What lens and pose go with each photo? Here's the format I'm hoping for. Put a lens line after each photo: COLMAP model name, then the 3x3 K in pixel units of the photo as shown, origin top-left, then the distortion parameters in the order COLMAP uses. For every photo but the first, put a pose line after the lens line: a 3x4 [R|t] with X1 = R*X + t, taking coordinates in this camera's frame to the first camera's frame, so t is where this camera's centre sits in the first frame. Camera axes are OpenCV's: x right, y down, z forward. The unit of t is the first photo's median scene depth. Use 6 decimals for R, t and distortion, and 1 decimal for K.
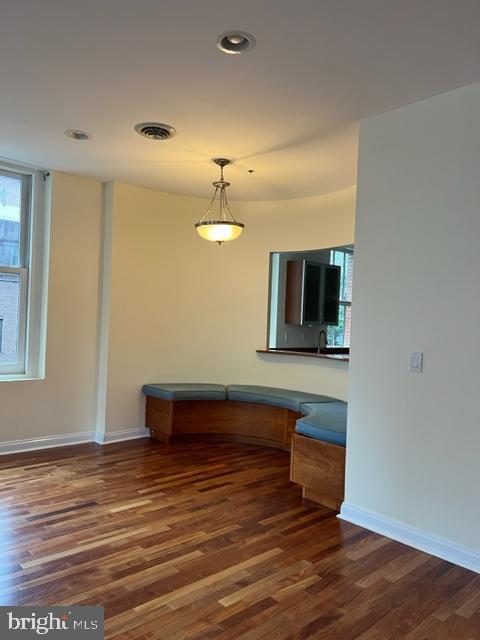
lens RADIAL K [[488.2, 0, 242.6], [0, 488.2, 322.2], [0, 0, 1]] dist [-0.006655, -0.007164]
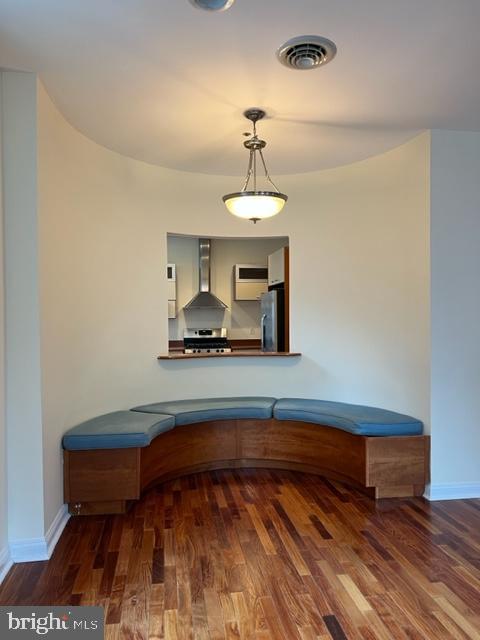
lens RADIAL K [[488.2, 0, 241.5], [0, 488.2, 317.1], [0, 0, 1]] dist [-0.006655, -0.007164]
pose [[0.564626, -0.053852, 0.823588, -0.763664], [0.035716, 0.998529, 0.040806, -0.046722], [-0.824574, 0.006375, 0.565718, 0.638625]]
